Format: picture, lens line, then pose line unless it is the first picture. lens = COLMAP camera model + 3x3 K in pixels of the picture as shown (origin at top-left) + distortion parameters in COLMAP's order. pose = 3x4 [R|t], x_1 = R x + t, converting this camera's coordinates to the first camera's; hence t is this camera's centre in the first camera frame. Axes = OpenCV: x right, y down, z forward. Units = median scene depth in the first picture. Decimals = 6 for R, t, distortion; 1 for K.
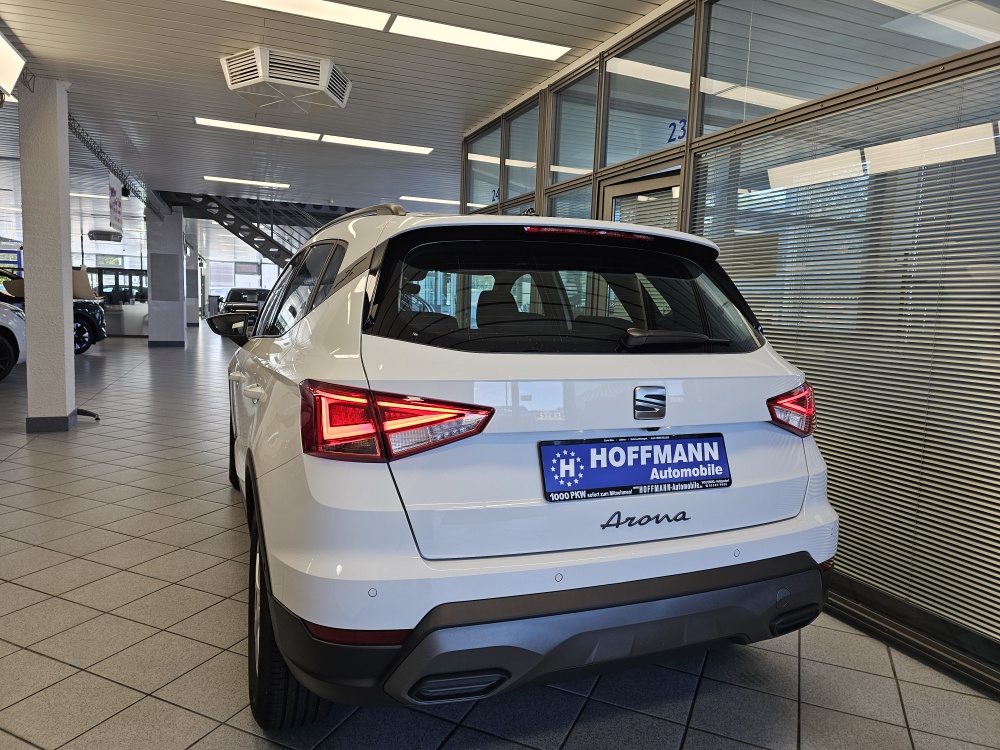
lens RADIAL K [[675.2, 0, 498.8], [0, 675.2, 369.7], [0, 0, 1]] dist [0.069192, -0.061120]
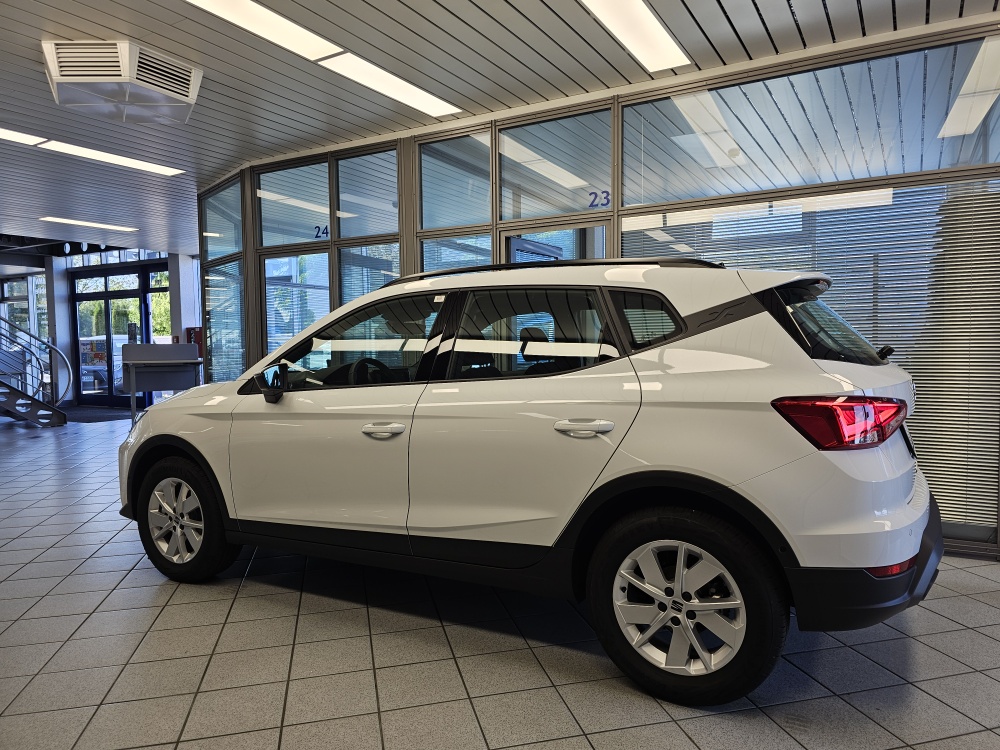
lens RADIAL K [[675.2, 0, 501.7], [0, 675.2, 378.8], [0, 0, 1]] dist [0.069192, -0.061120]
pose [[0.780206, -0.079118, 0.620498, -0.203018], [0.100824, 0.994904, 0.000083, -0.010746], [-0.617343, 0.062496, 0.784208, 0.042589]]
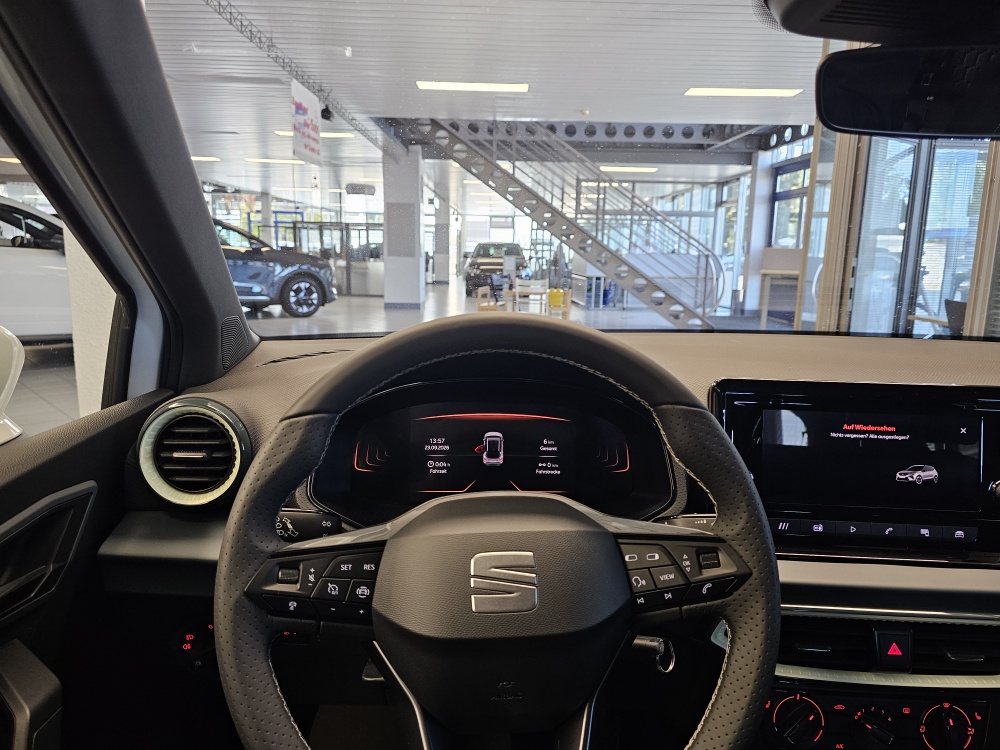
lens RADIAL K [[675.2, 0, 503.2], [0, 675.2, 370.3], [0, 0, 1]] dist [0.069192, -0.061120]
pose [[0.934147, 0.046761, -0.353811, -0.052721], [-0.022895, 0.997189, 0.071342, -0.022349], [0.356153, -0.058543, 0.932592, 0.249053]]
